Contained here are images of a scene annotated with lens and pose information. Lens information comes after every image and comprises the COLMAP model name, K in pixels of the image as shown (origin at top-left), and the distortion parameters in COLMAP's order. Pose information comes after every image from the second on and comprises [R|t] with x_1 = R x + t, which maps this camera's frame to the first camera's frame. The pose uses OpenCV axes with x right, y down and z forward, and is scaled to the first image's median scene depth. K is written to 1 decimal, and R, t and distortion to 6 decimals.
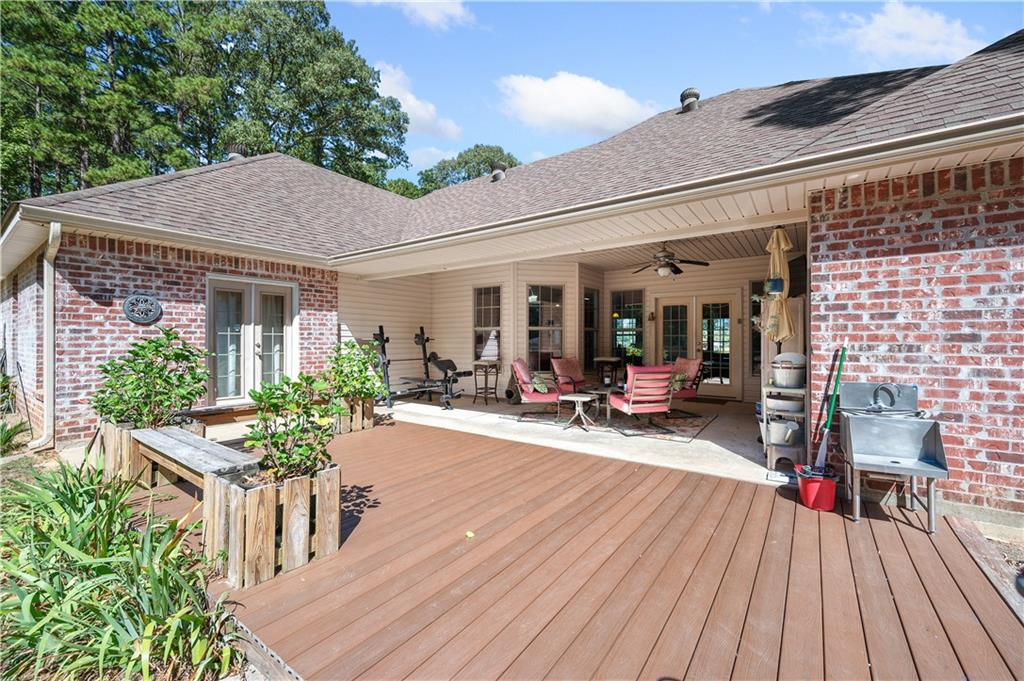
lens RADIAL K [[404.3, 0, 512.0], [0, 404.3, 340.5], [0, 0, 1]] dist [-0.000745, -0.000032]
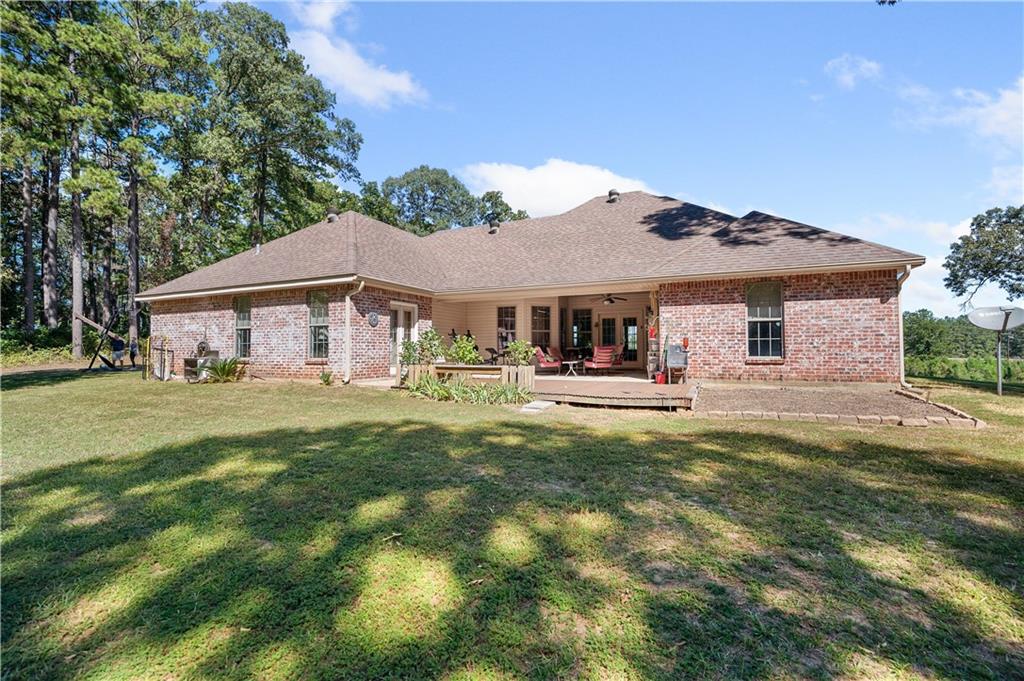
lens RADIAL K [[437.2, 0, 512.0], [0, 437.2, 340.5], [0, 0, 1]] dist [0.001637, 0.000094]
pose [[0.978361, -0.001101, 0.206901, -0.496703], [0.005699, 0.999750, -0.021628, 0.060517], [-0.206825, 0.022339, 0.978123, -0.959240]]
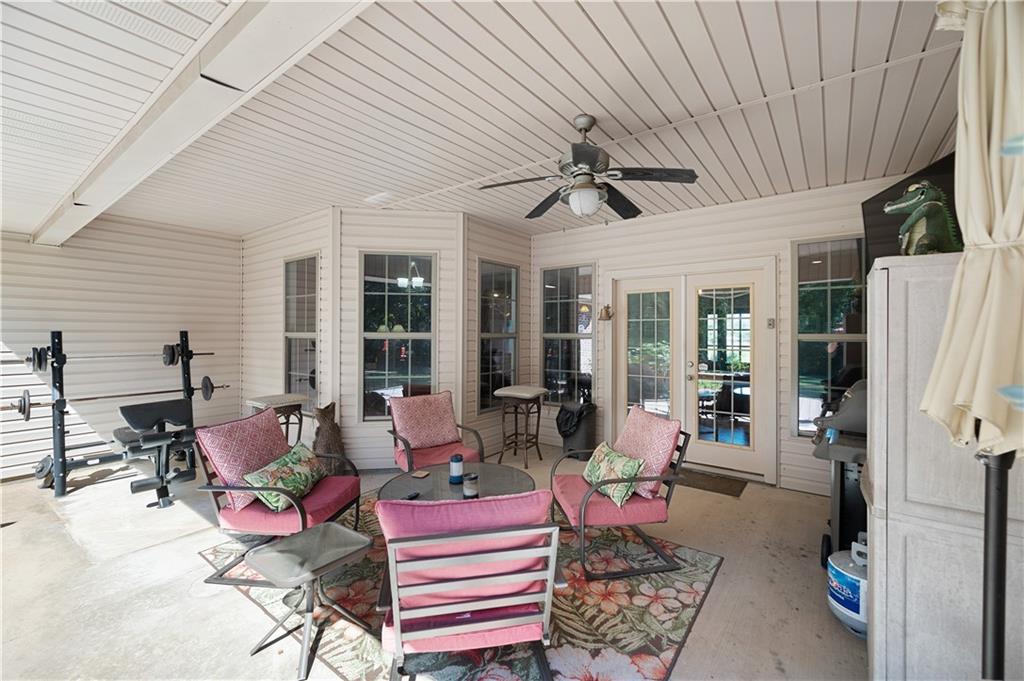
lens RADIAL K [[409.3, 0, 514.1], [0, 409.3, 333.3], [0, 0, 1]] dist [-0.001414, -0.000046]
pose [[0.999605, 0.001913, -0.028039, 0.286721], [-0.001917, 0.999998, -0.000092, -0.038628], [0.028039, 0.000146, 0.999607, 0.537288]]
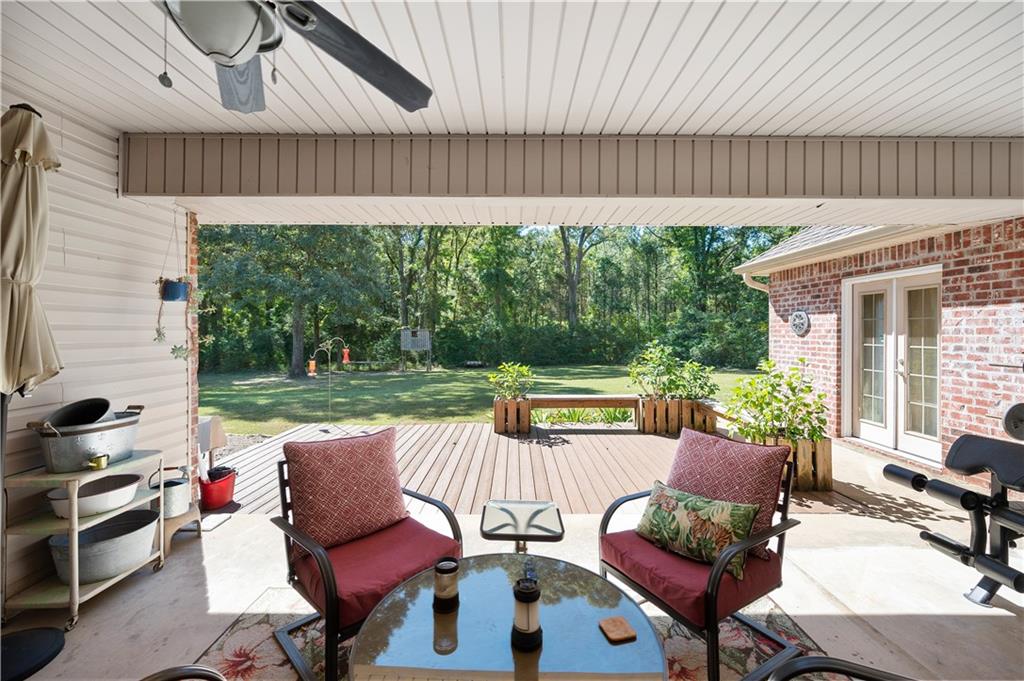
lens RADIAL K [[409.3, 0, 514.1], [0, 409.3, 333.3], [0, 0, 1]] dist [-0.001414, -0.000046]
pose [[-0.810029, 0.000926, -0.586389, 0.334067], [-0.003574, 0.999972, 0.006517, -0.038287], [0.586379, 0.007374, -0.810003, 1.076702]]
